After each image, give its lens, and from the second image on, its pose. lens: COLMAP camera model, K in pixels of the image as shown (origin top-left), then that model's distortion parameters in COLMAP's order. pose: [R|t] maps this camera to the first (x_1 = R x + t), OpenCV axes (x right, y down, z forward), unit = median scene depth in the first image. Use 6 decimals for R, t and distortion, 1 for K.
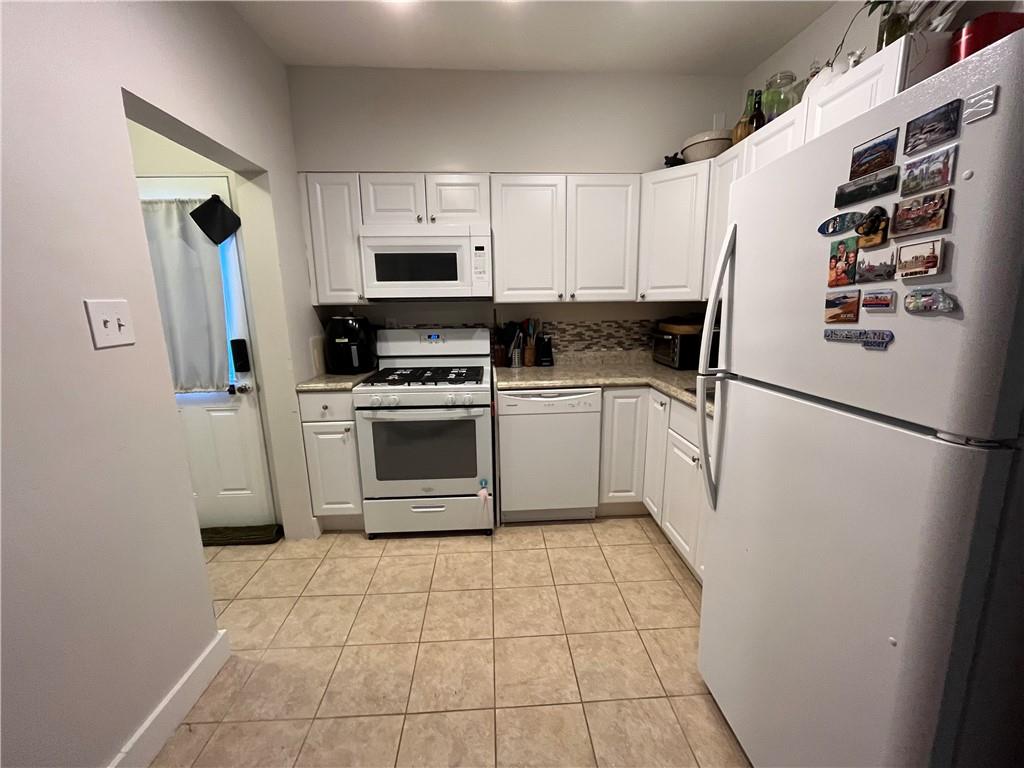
lens RADIAL K [[416.5, 0, 514.4], [0, 416.5, 386.0], [0, 0, 1]] dist [-0.001925, -0.000645]
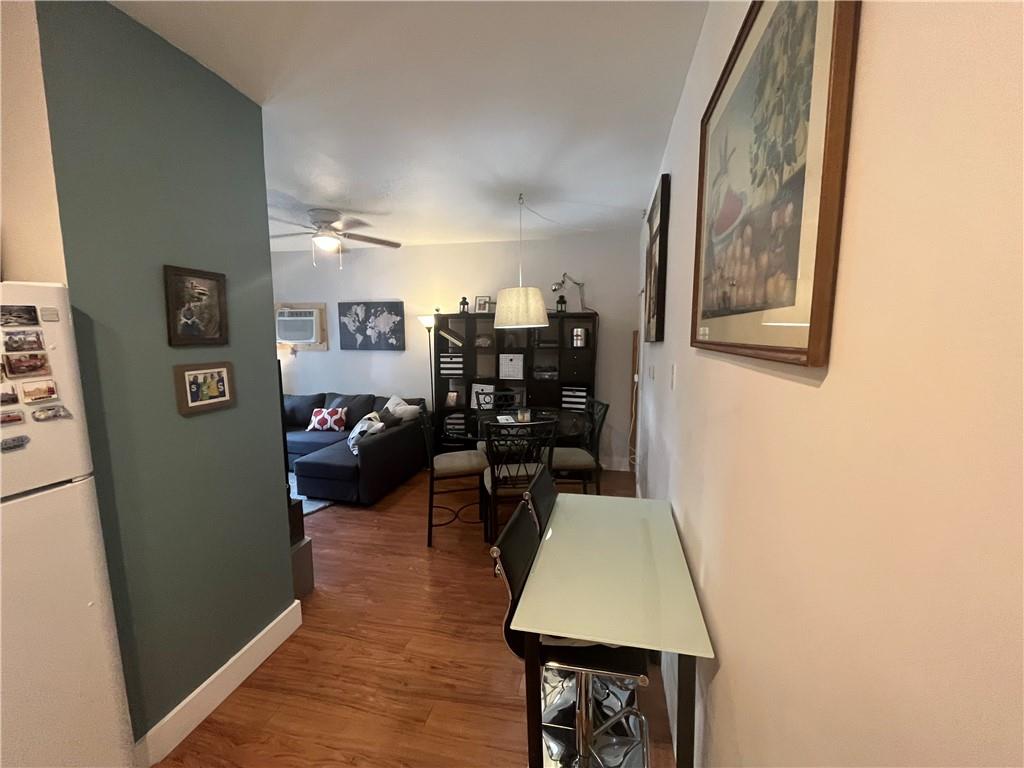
lens RADIAL K [[416.5, 0, 514.4], [0, 416.5, 386.0], [0, 0, 1]] dist [-0.001925, -0.000645]
pose [[-0.962356, -0.013201, 0.271472, -0.381378], [0.071488, 0.951357, 0.299683, -0.196302], [-0.262223, 0.307808, -0.914600, 0.580056]]
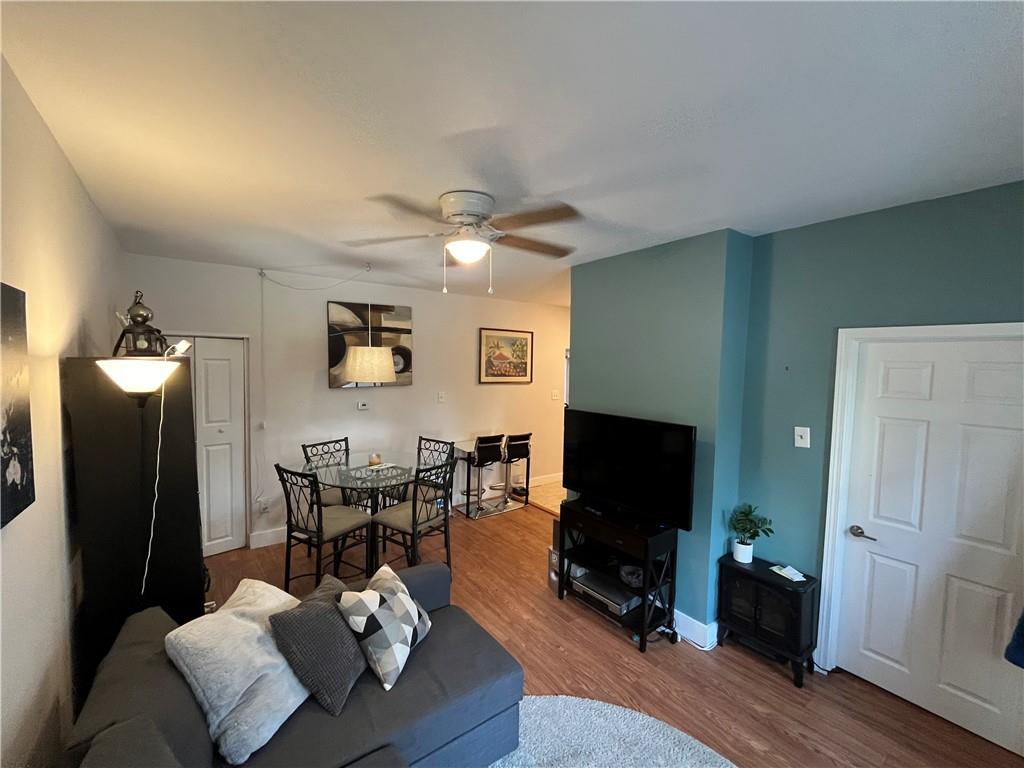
lens RADIAL K [[416.5, 0, 514.4], [0, 416.5, 386.0], [0, 0, 1]] dist [-0.001925, -0.000645]
pose [[0.557829, 0.071979, -0.826829, 1.575797], [-0.185771, 0.981784, -0.039865, 0.020848], [0.808898, 0.175839, 0.561039, -1.220617]]
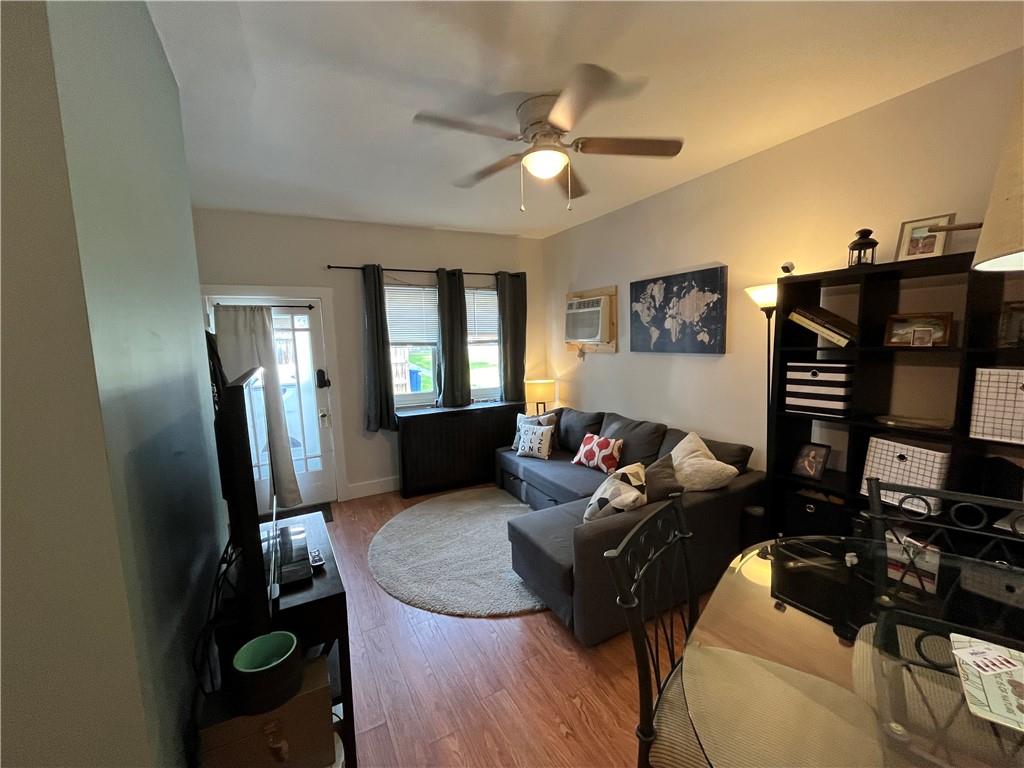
lens RADIAL K [[416.5, 0, 514.4], [0, 416.5, 386.0], [0, 0, 1]] dist [-0.001925, -0.000645]
pose [[-0.427298, -0.069995, 0.901397, -0.068191], [0.213157, 0.961094, 0.175675, -0.007946], [-0.878624, 0.267205, -0.395754, -0.306021]]
